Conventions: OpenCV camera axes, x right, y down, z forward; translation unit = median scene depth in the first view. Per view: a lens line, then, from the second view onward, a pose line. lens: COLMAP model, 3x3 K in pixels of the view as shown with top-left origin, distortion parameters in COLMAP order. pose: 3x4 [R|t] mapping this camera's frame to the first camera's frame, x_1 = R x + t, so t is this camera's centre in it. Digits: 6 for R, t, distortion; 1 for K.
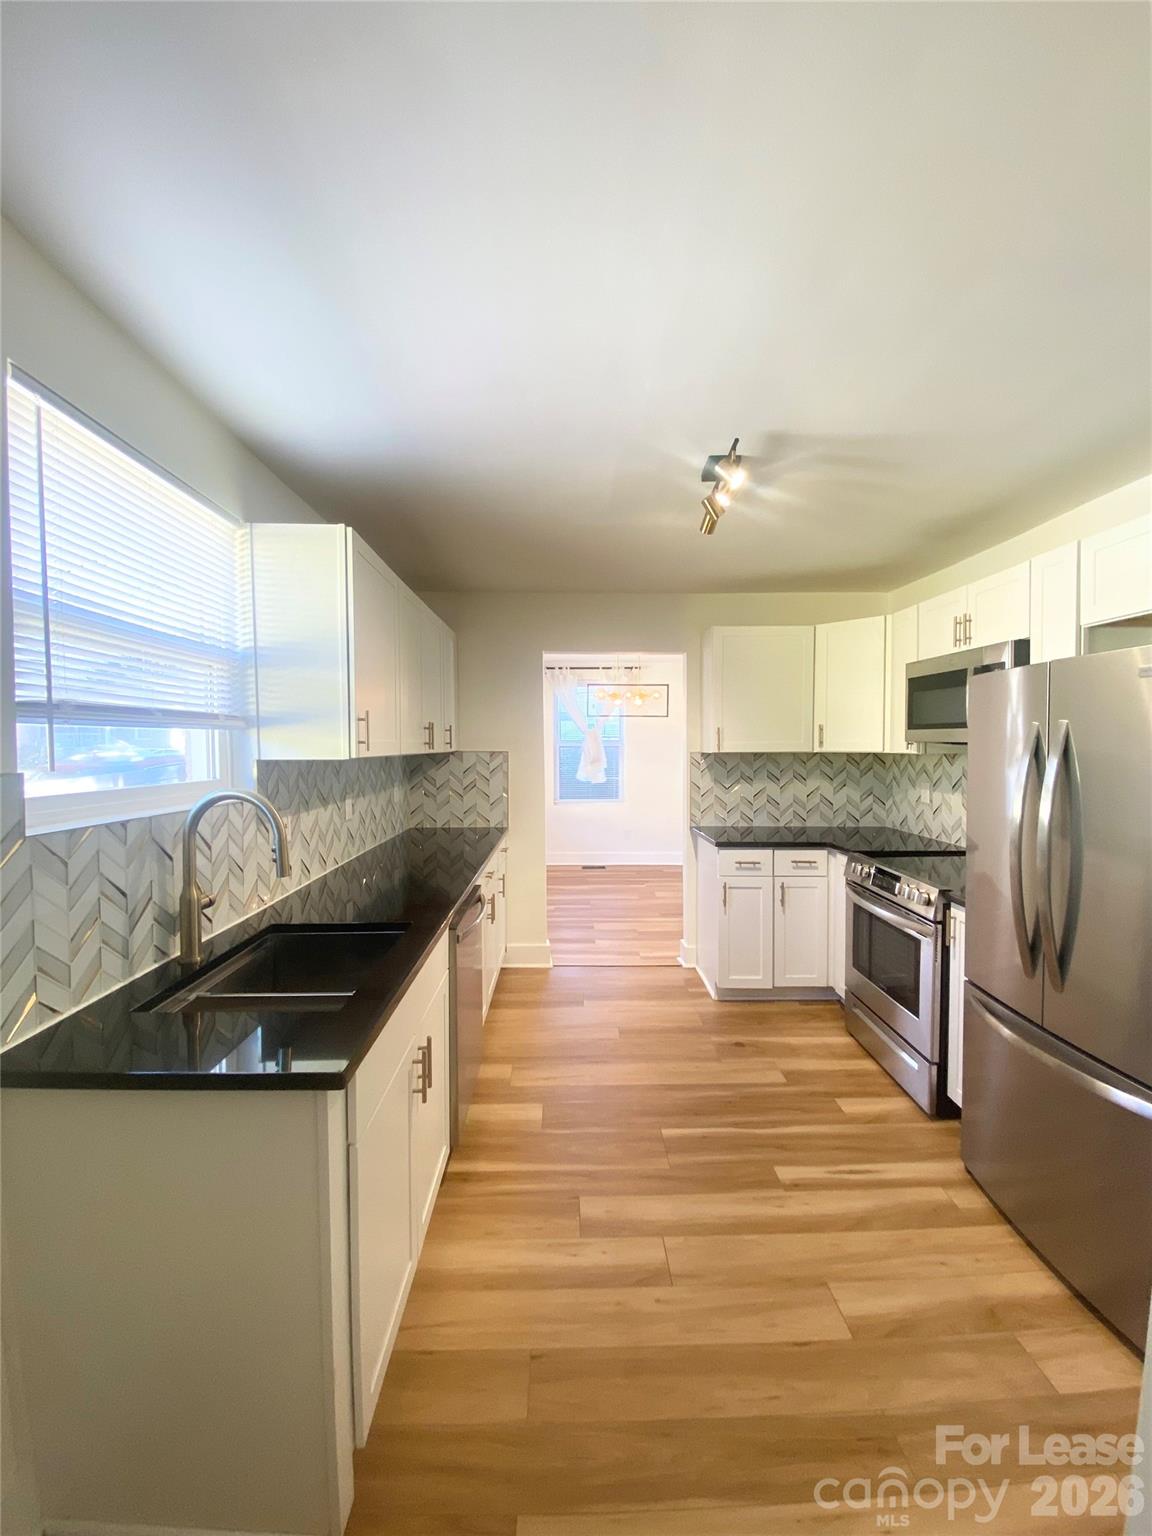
lens RADIAL K [[620.8, 0, 576.0], [0, 620.8, 768.0], [0, 0, 1]] dist [0.035478, -0.029377]
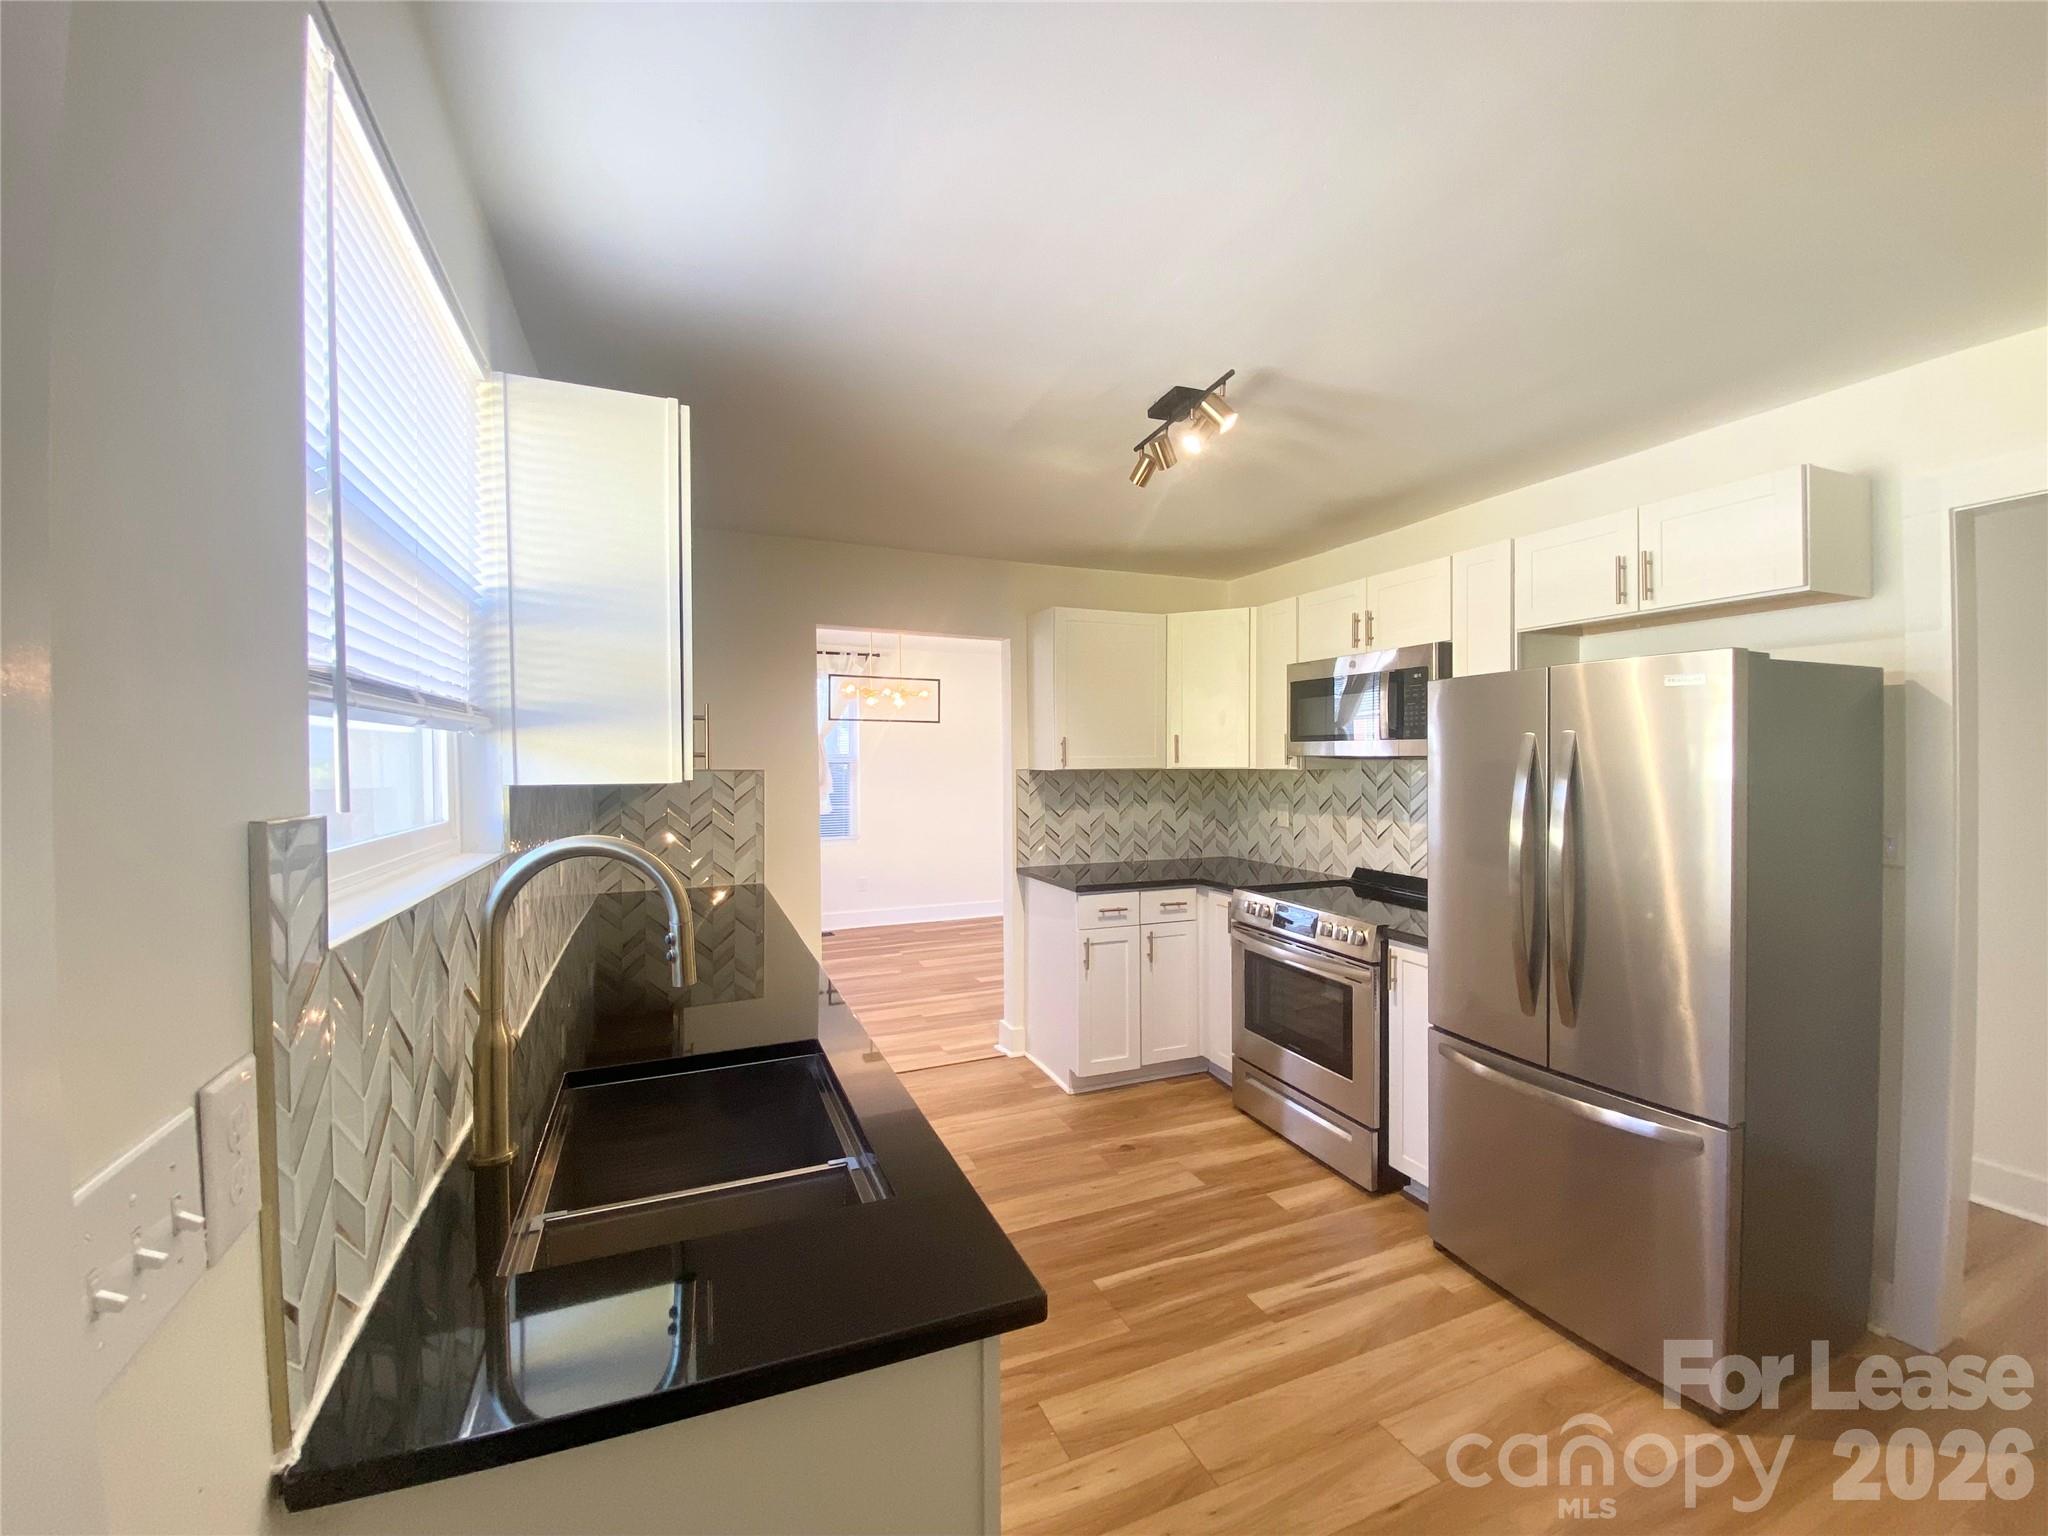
lens RADIAL K [[827.8, 0, 1020.2], [0, 827.8, 772.1], [0, 0, 1]] dist [0.035478, -0.029377]
pose [[0.930809, -0.007405, 0.365431, -0.211802], [0.016237, 0.999645, -0.021102, -0.001127], [-0.365145, 0.025576, 0.930599, 0.073056]]
